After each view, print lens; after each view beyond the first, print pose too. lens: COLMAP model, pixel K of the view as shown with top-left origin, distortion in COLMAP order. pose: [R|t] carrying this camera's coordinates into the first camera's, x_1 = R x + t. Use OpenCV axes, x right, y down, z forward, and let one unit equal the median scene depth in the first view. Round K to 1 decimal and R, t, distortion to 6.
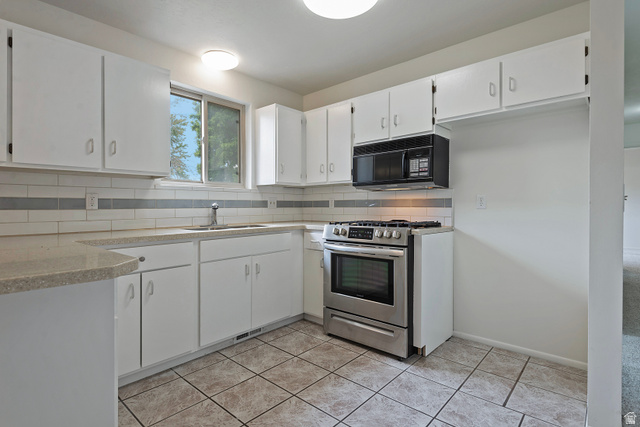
lens RADIAL K [[324.5, 0, 313.1], [0, 324.5, 211.9], [0, 0, 1]] dist [0.004057, -0.003093]
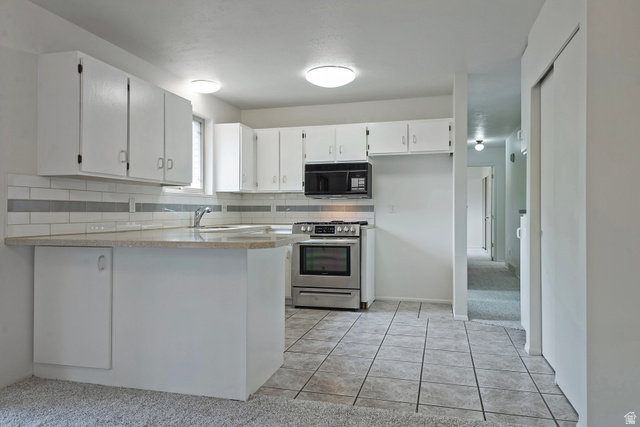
lens RADIAL K [[444.2, 0, 314.8], [0, 444.2, 212.7], [0, 0, 1]] dist [0.042470, -0.003802]
pose [[0.893728, 0.002976, 0.448599, -0.727265], [0.004139, 0.999881, -0.014879, 0.019887], [-0.448590, 0.015154, 0.893609, -0.683107]]
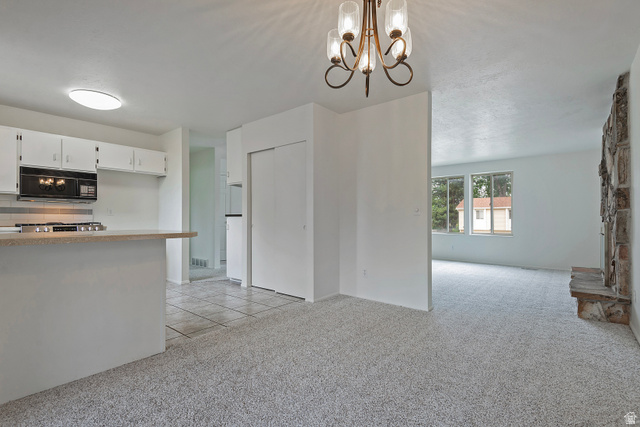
lens RADIAL K [[310.3, 0, 326.8], [0, 310.3, 216.4], [0, 0, 1]] dist [0.010309, -0.000541]
pose [[-0.061953, 0.012939, 0.997995, -1.373748], [0.013363, 0.999837, -0.012134, 0.034919], [-0.997990, 0.012584, -0.062116, -0.161808]]
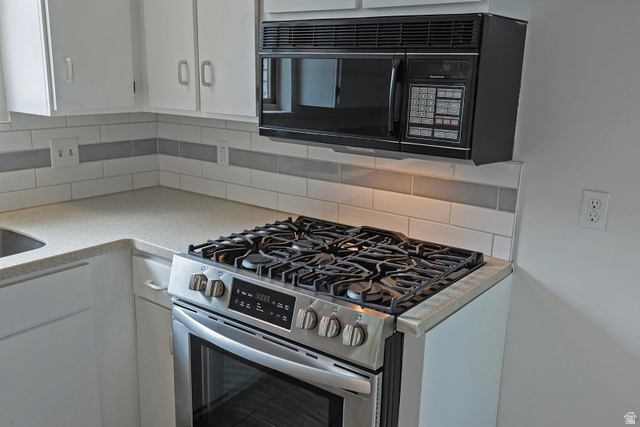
lens RADIAL K [[594.5, 0, 324.2], [0, 594.5, 215.4], [0, 0, 1]] dist [-0.001951, 0.000000]
pose [[0.994017, -0.004189, 0.109144, 0.138279], [-0.021207, 0.972847, 0.230474, -0.168818], [-0.107146, -0.231410, 0.966938, 0.373729]]
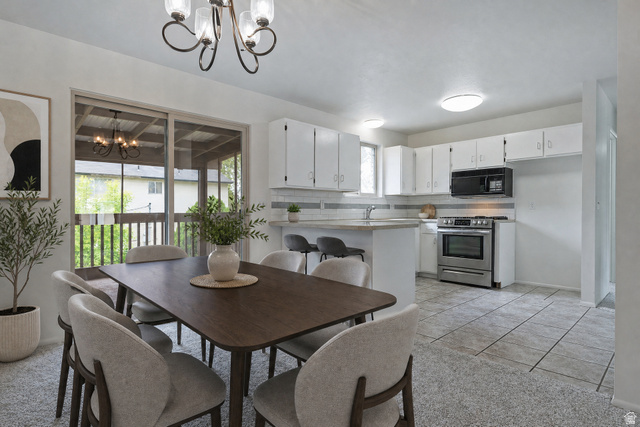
lens RADIAL K [[340.4, 0, 318.6], [0, 340.4, 214.6], [0, 0, 1]] dist [0.014810, -0.001379]
pose [[0.997271, 0.003674, -0.073739, -0.490946], [-0.004079, 0.999977, -0.005342, 0.034192], [0.073718, 0.005628, 0.997263, -0.916782]]
